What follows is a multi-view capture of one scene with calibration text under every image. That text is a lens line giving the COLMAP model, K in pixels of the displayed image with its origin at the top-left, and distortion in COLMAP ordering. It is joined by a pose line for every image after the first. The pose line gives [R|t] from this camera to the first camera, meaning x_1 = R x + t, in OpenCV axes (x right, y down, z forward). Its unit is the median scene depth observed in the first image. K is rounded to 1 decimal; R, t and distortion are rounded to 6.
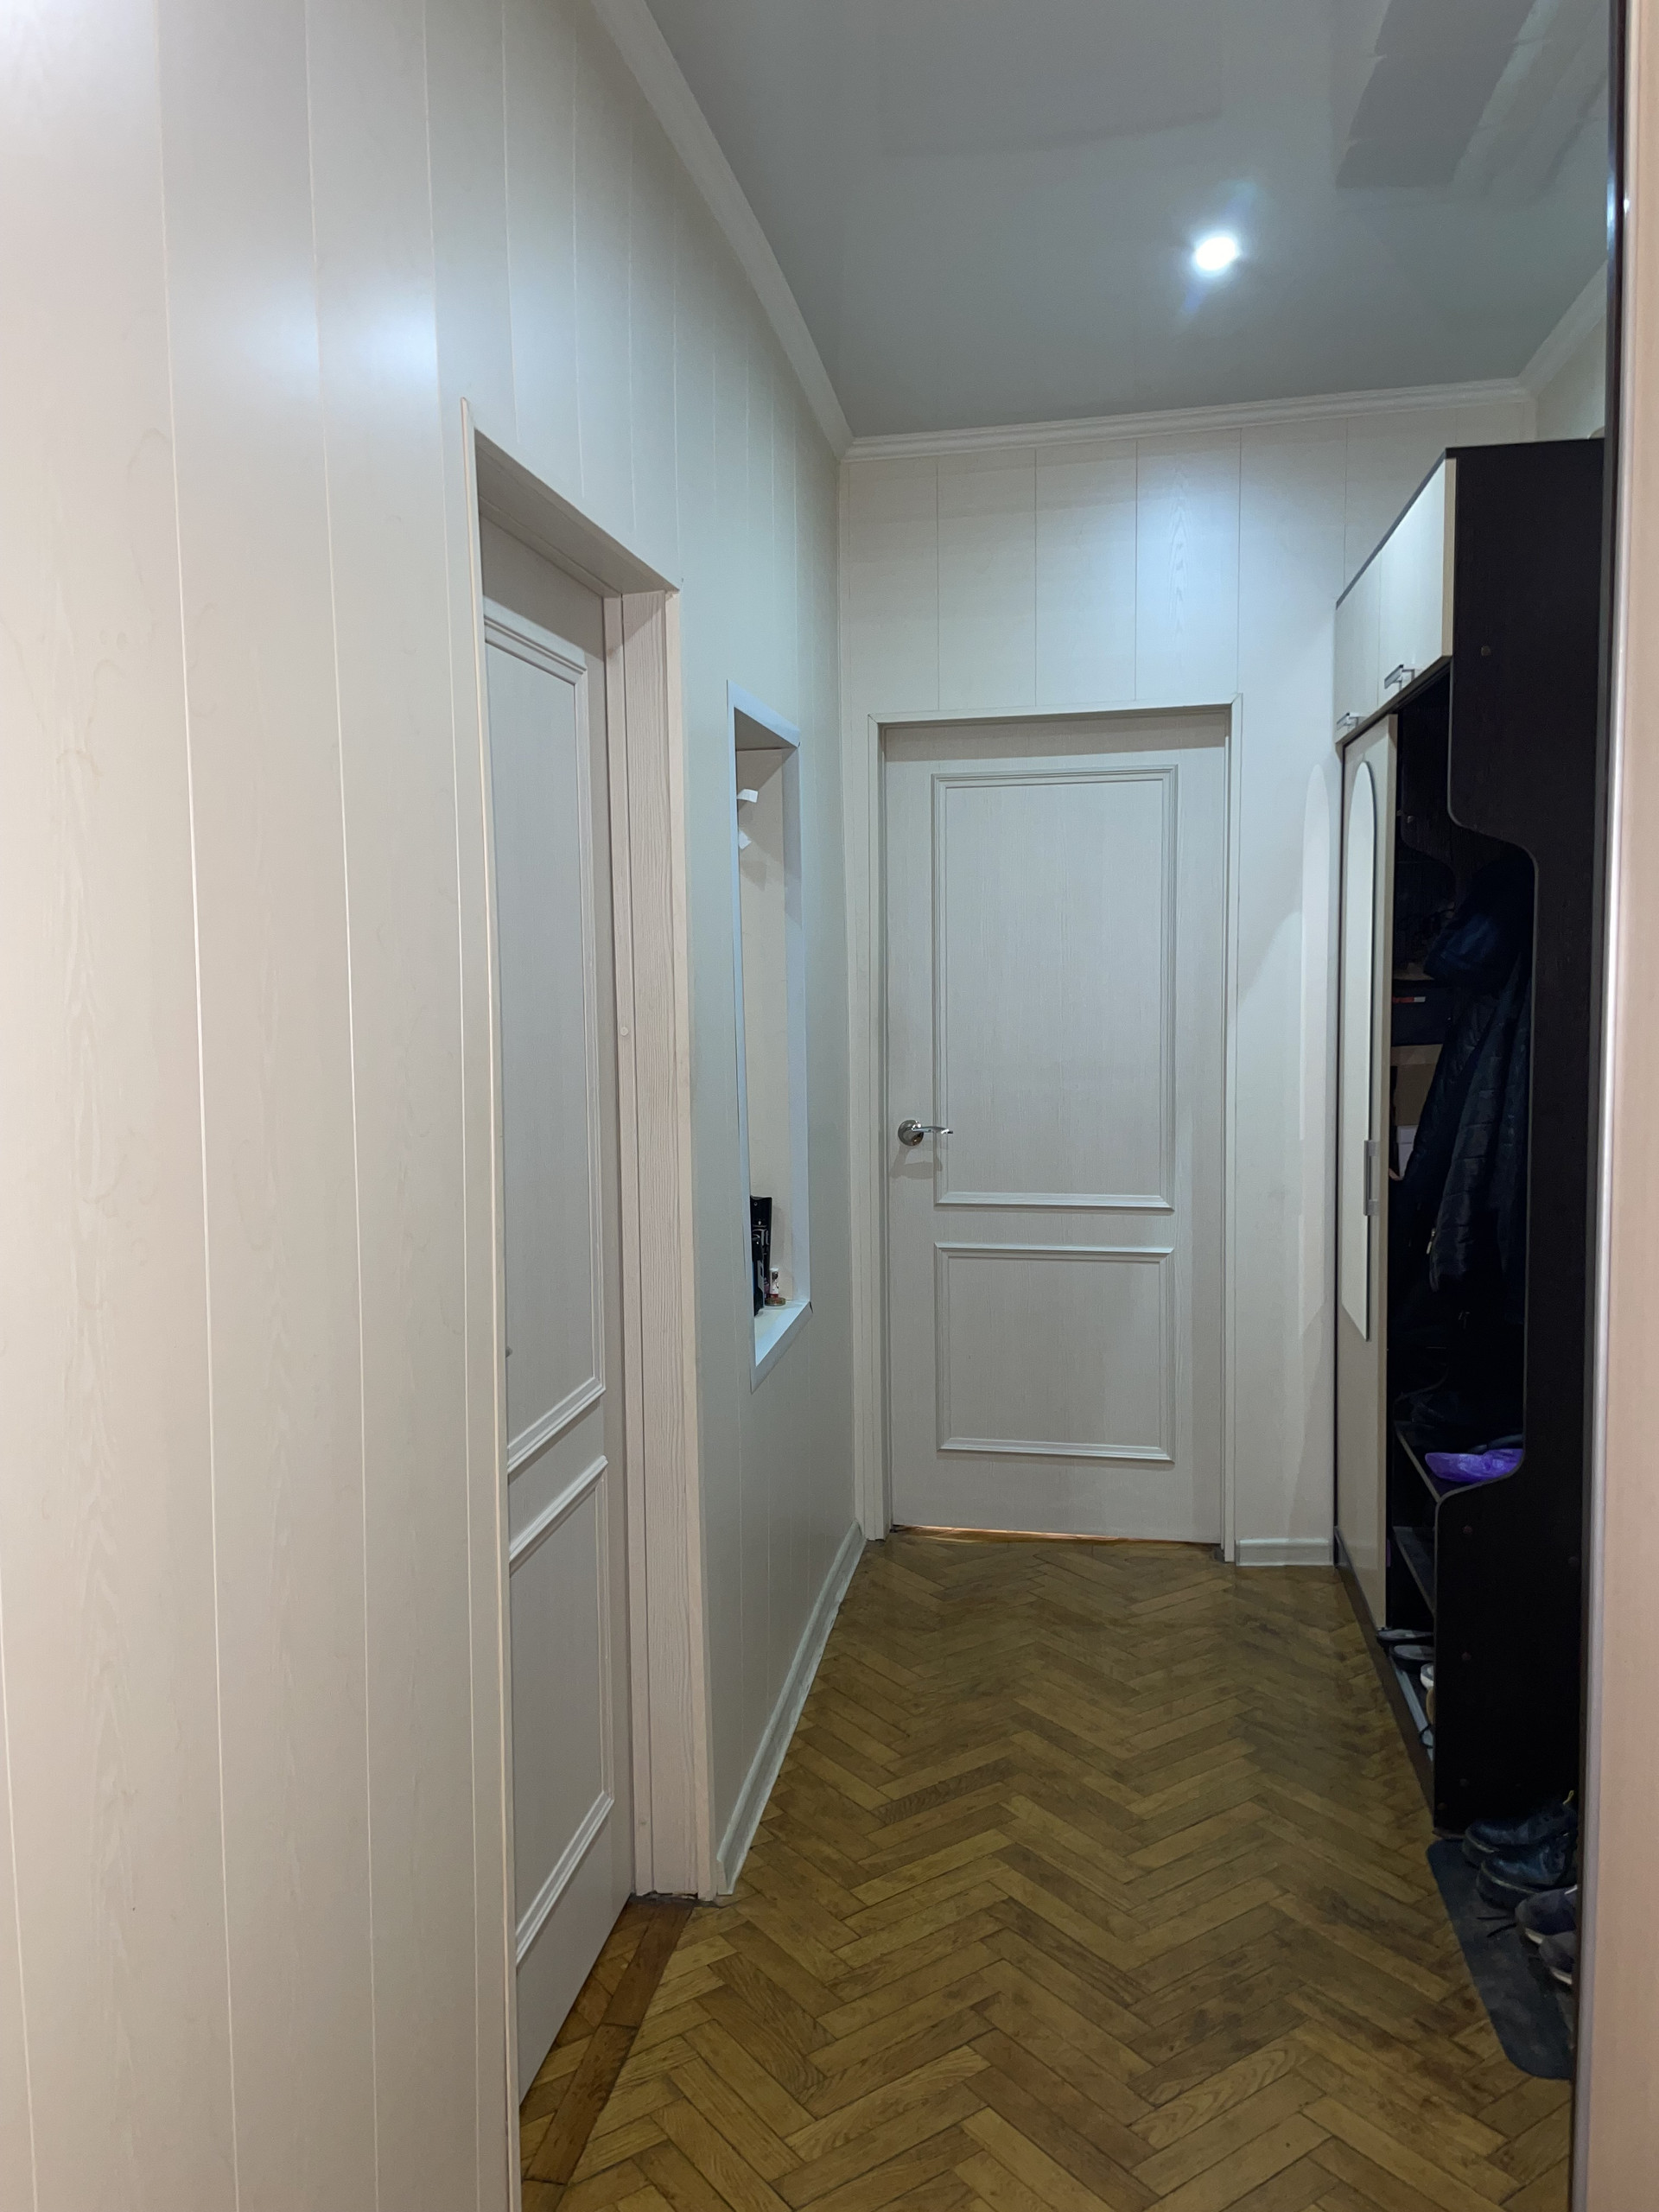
lens RADIAL K [[1661.4, 0, 812.7], [0, 1661.4, 1091.0], [0, 0, 1]] dist [0.090720, -0.114308]
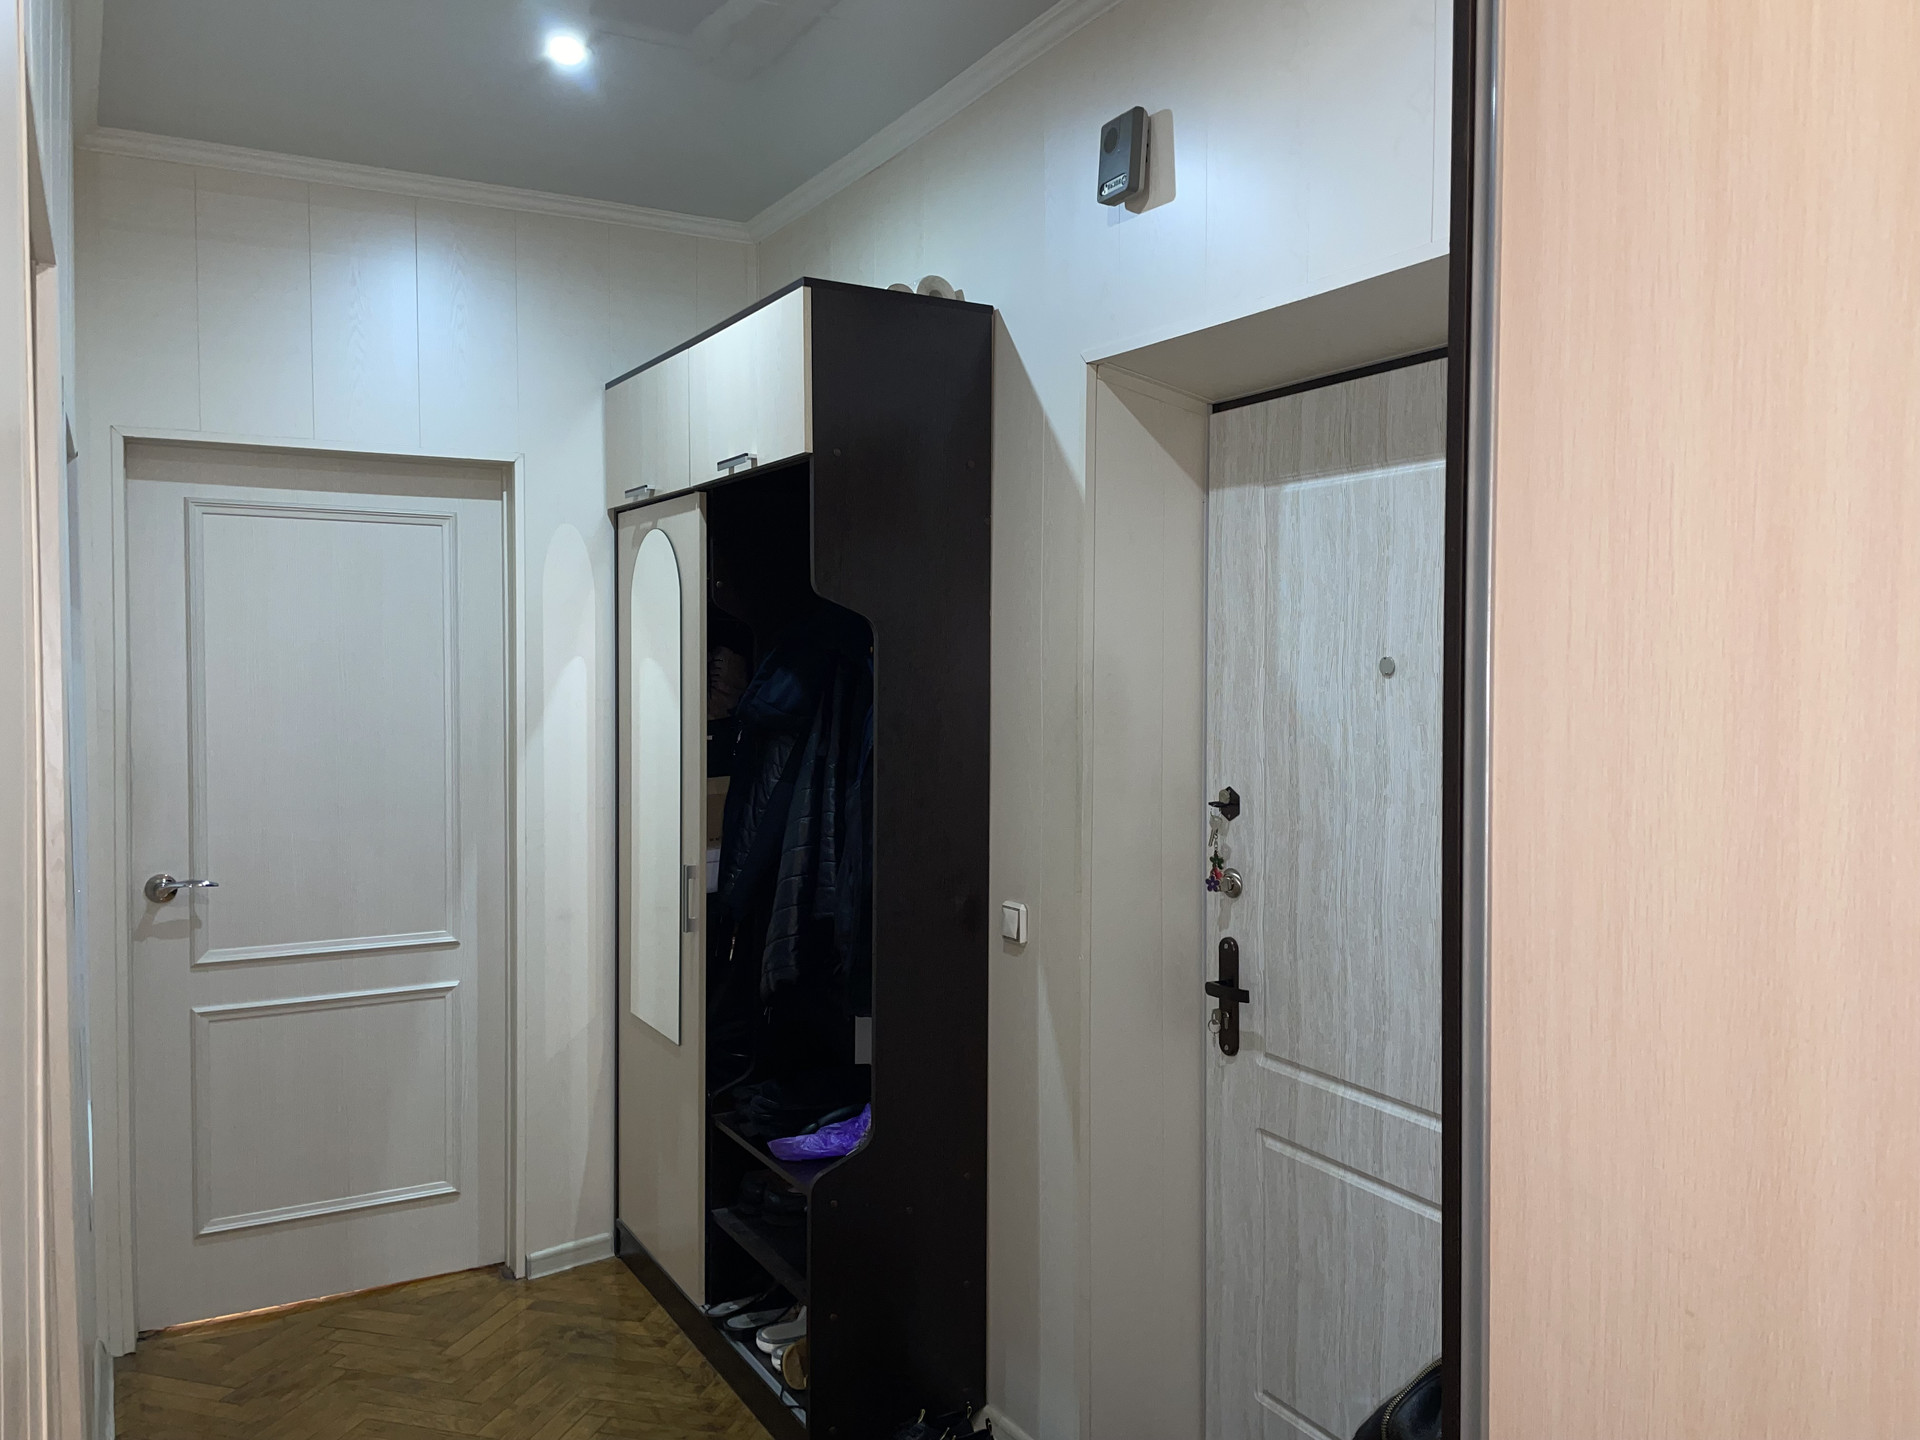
lens RADIAL K [[1442.1, 0, 956.3], [0, 1442.1, 721.5], [0, 0, 1]] dist [0.090720, -0.114308]
pose [[0.765807, -0.006388, 0.643038, -0.128675], [0.039821, 0.998503, -0.037505, -0.019583], [-0.641836, 0.054328, 0.764915, 0.116121]]
